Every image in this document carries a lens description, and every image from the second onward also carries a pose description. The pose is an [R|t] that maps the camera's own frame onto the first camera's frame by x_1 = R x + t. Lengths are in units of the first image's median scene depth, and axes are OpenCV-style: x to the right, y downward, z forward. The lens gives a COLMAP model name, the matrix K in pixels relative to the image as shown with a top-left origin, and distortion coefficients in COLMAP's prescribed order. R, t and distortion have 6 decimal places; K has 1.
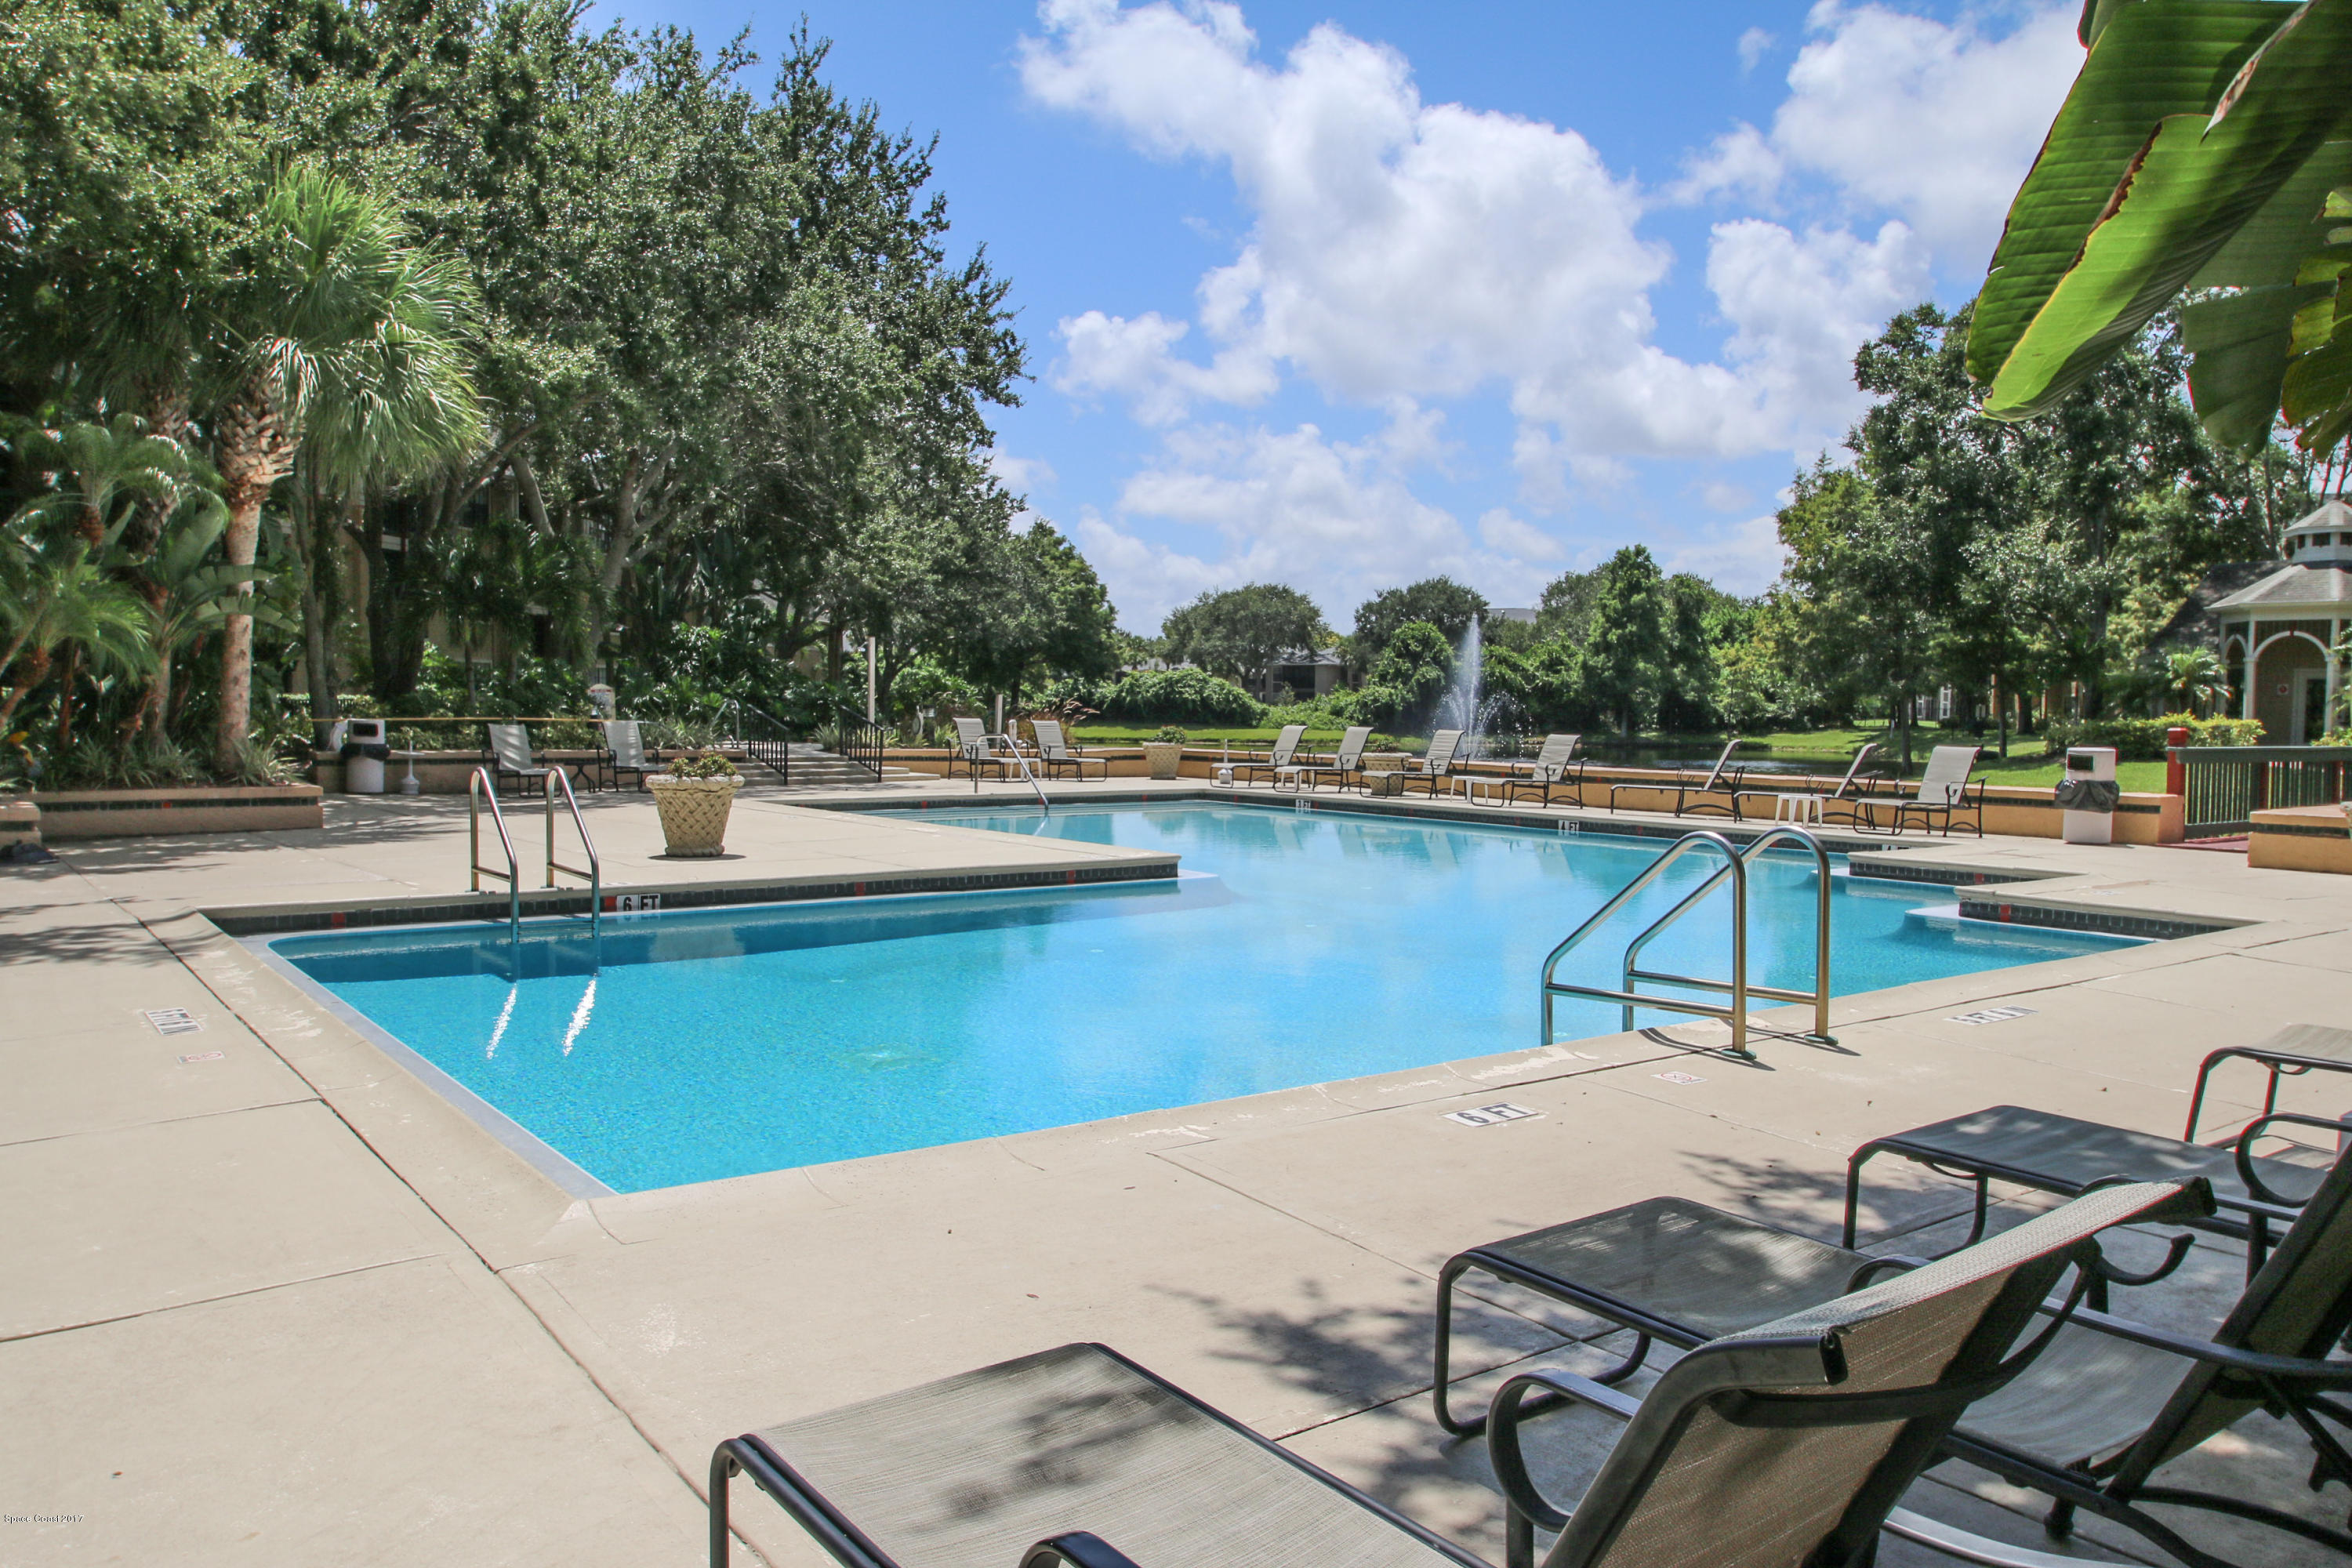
lens RADIAL K [[1724.0, 0, 1176.0], [0, 1724.0, 784.0], [0, 0, 1]] dist [-0.054657, -0.000552]
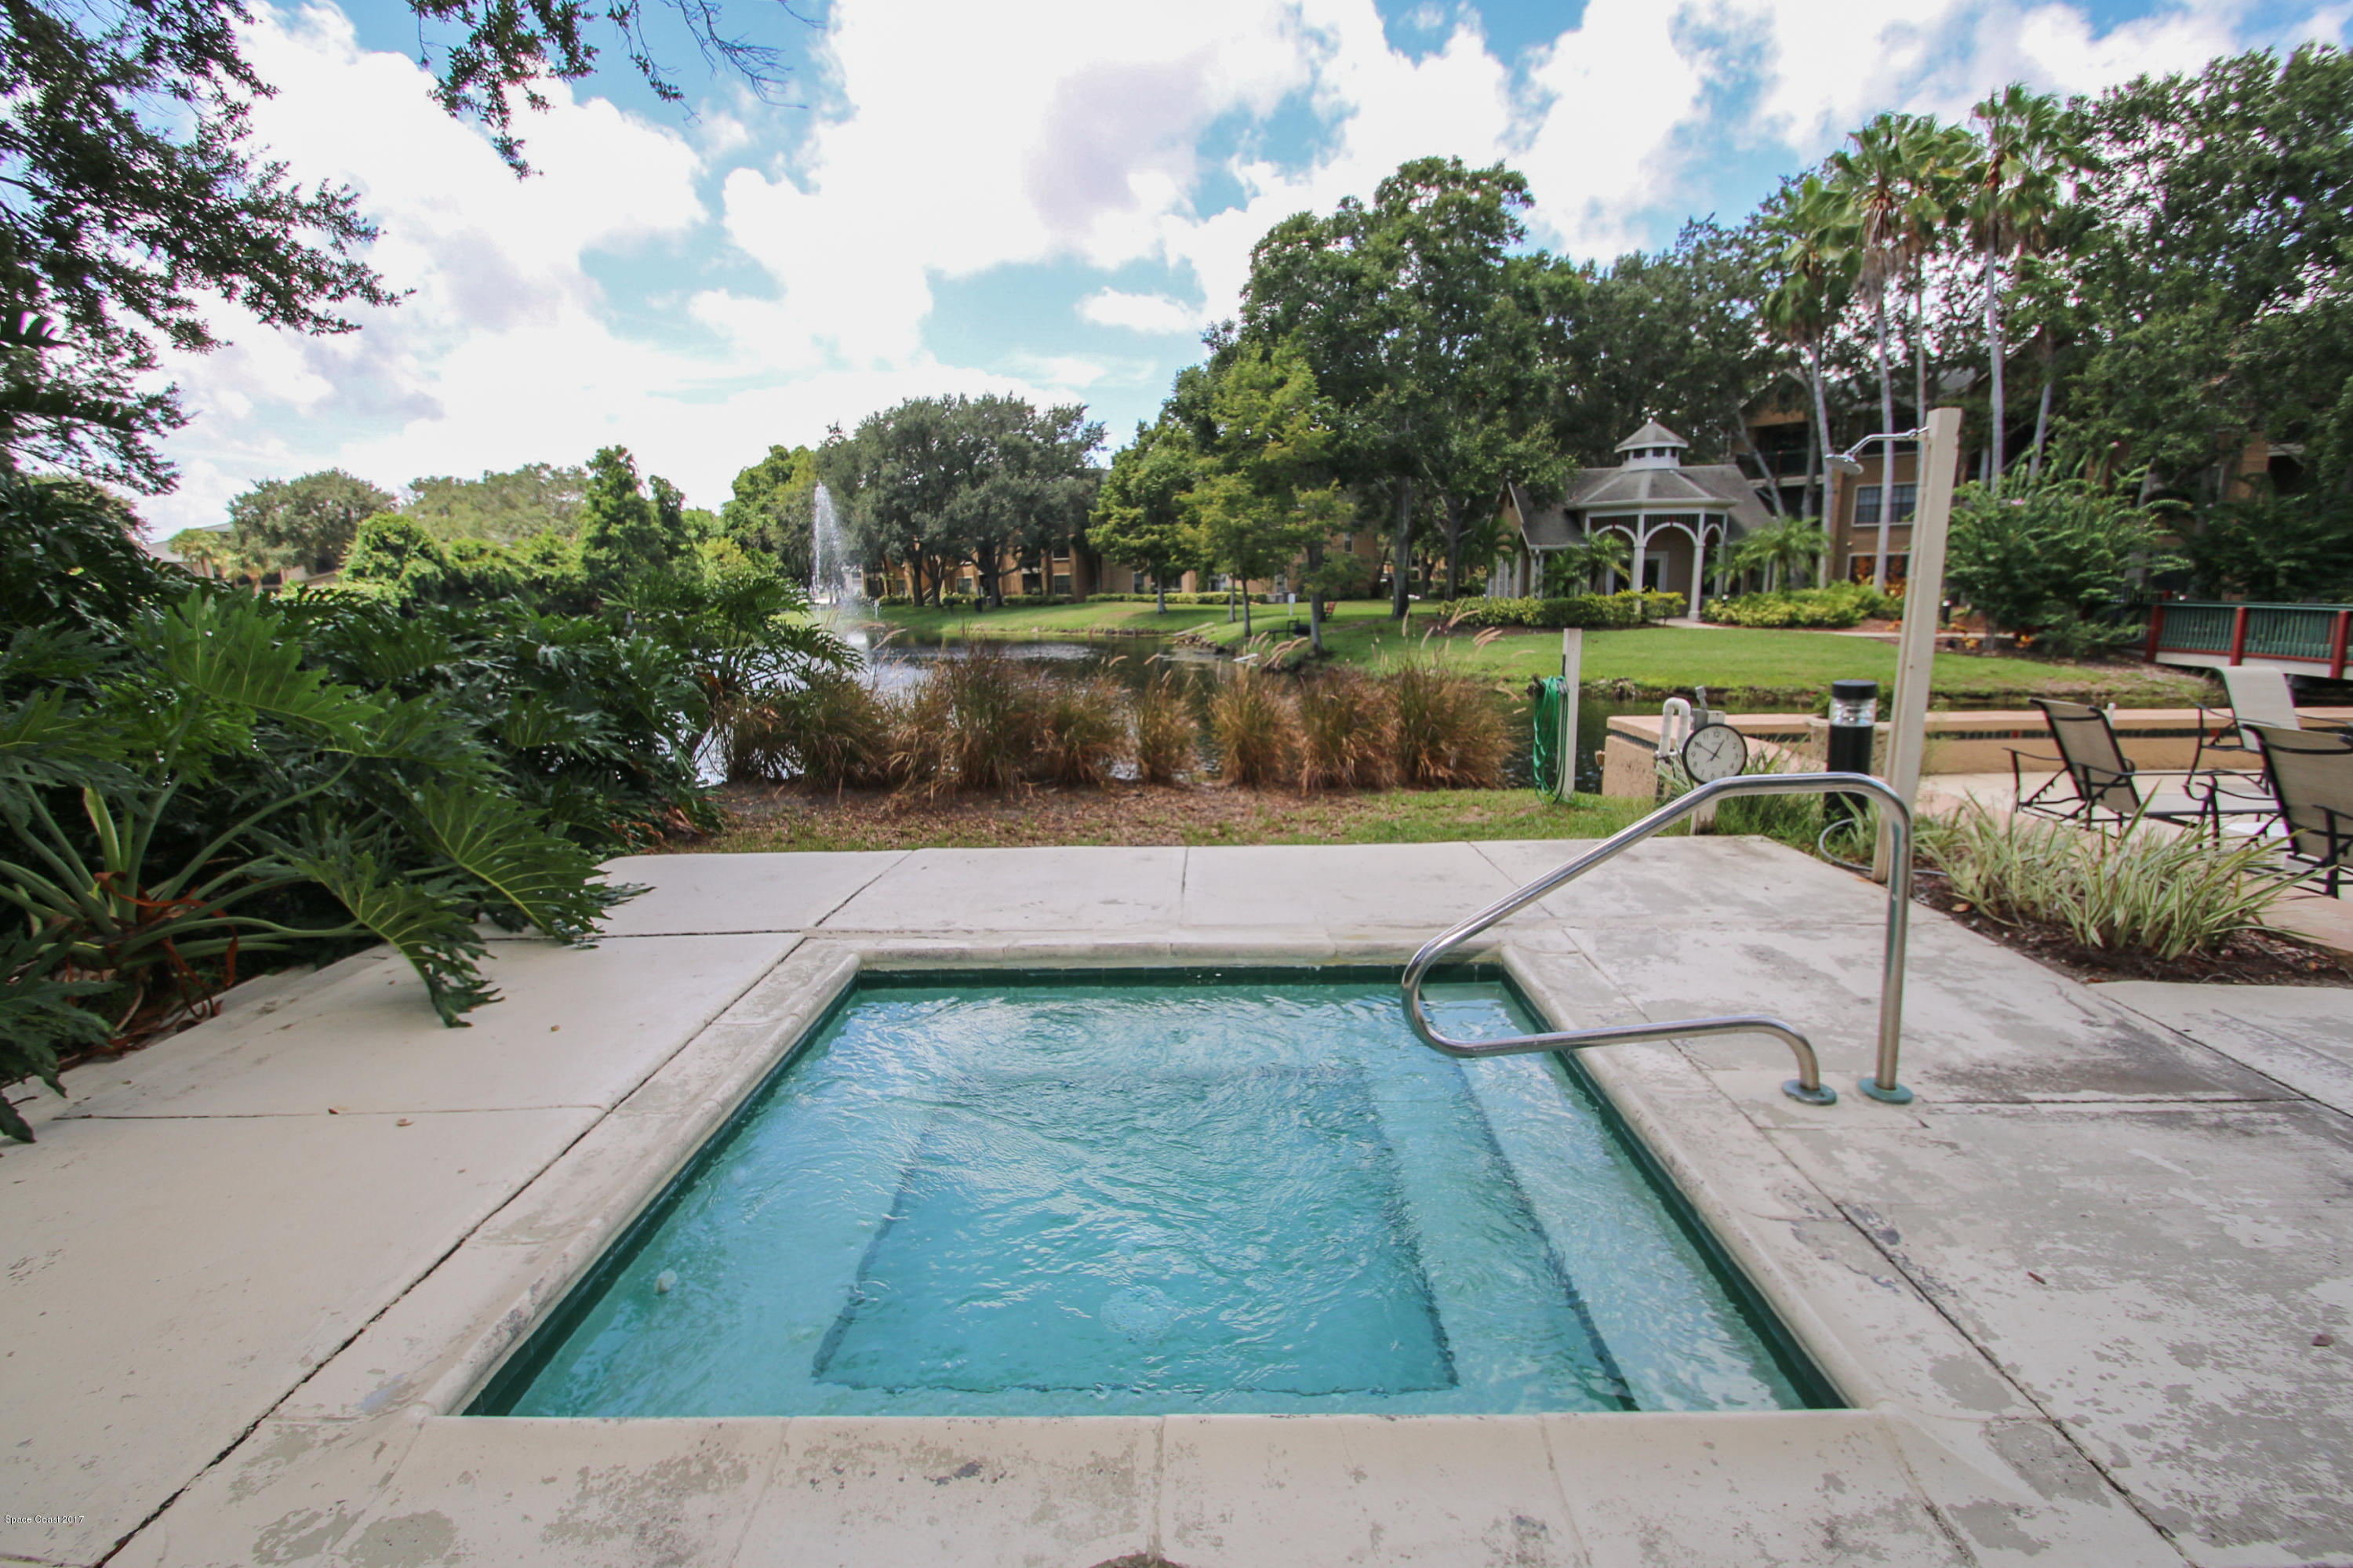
lens RADIAL K [[1086.6, 0, 1176.5], [0, 1086.6, 784.0], [0, 0, 1]] dist [0.038827, -0.041024]
pose [[0.598540, -0.164212, 0.784082, -0.097400], [0.059518, 0.985176, 0.160894, -0.019025], [-0.798879, -0.049634, 0.599441, 0.294763]]
